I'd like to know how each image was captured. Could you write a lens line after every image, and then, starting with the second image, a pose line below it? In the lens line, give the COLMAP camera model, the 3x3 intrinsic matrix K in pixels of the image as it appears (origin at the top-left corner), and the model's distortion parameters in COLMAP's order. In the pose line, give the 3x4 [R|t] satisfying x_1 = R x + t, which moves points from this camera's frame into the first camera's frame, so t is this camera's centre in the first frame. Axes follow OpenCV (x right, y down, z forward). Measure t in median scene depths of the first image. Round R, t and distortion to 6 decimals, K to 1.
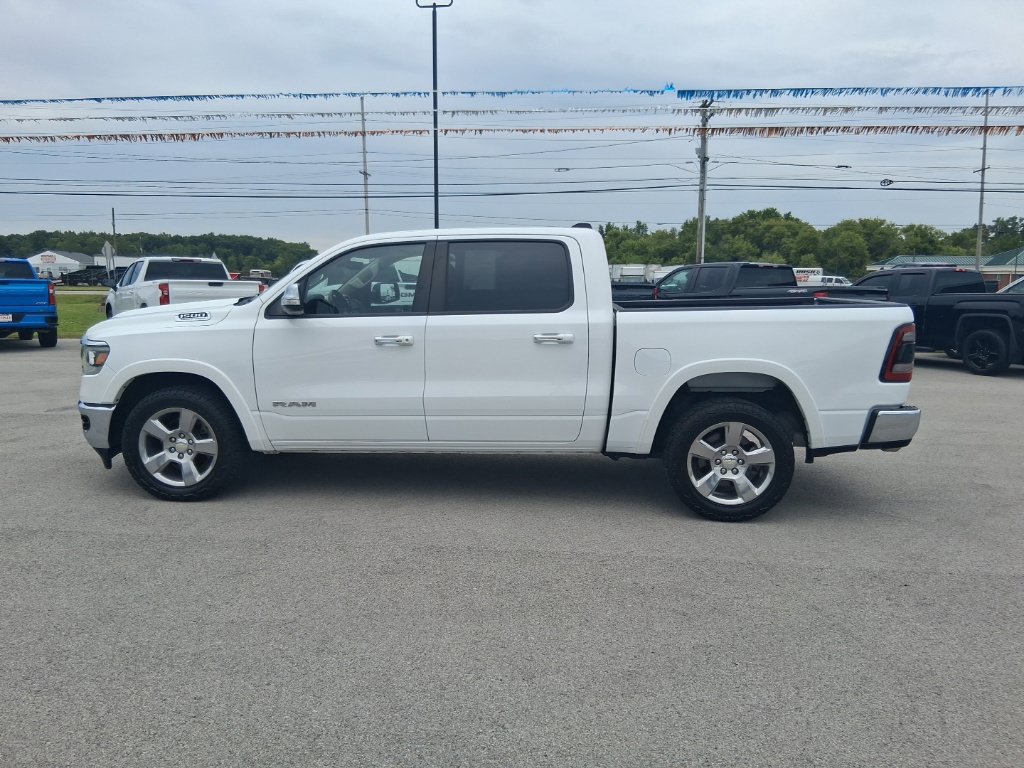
lens RADIAL K [[781.4, 0, 507.1], [0, 781.4, 384.2], [0, 0, 1]] dist [0.085167, -0.150014]
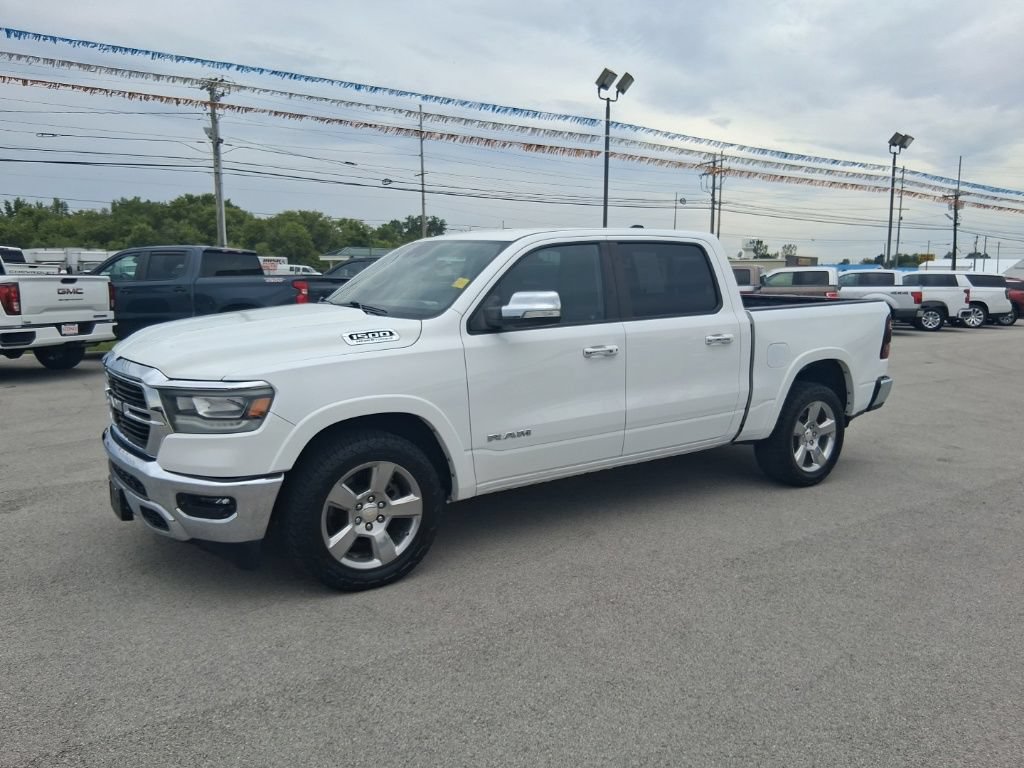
lens RADIAL K [[781.4, 0, 505.8], [0, 781.4, 393.4], [0, 0, 1]] dist [0.085167, -0.150014]
pose [[0.765644, -0.097233, 0.635874, -0.771027], [0.079757, 0.995232, 0.056150, -0.063763], [-0.638301, 0.007725, 0.769748, 0.356005]]
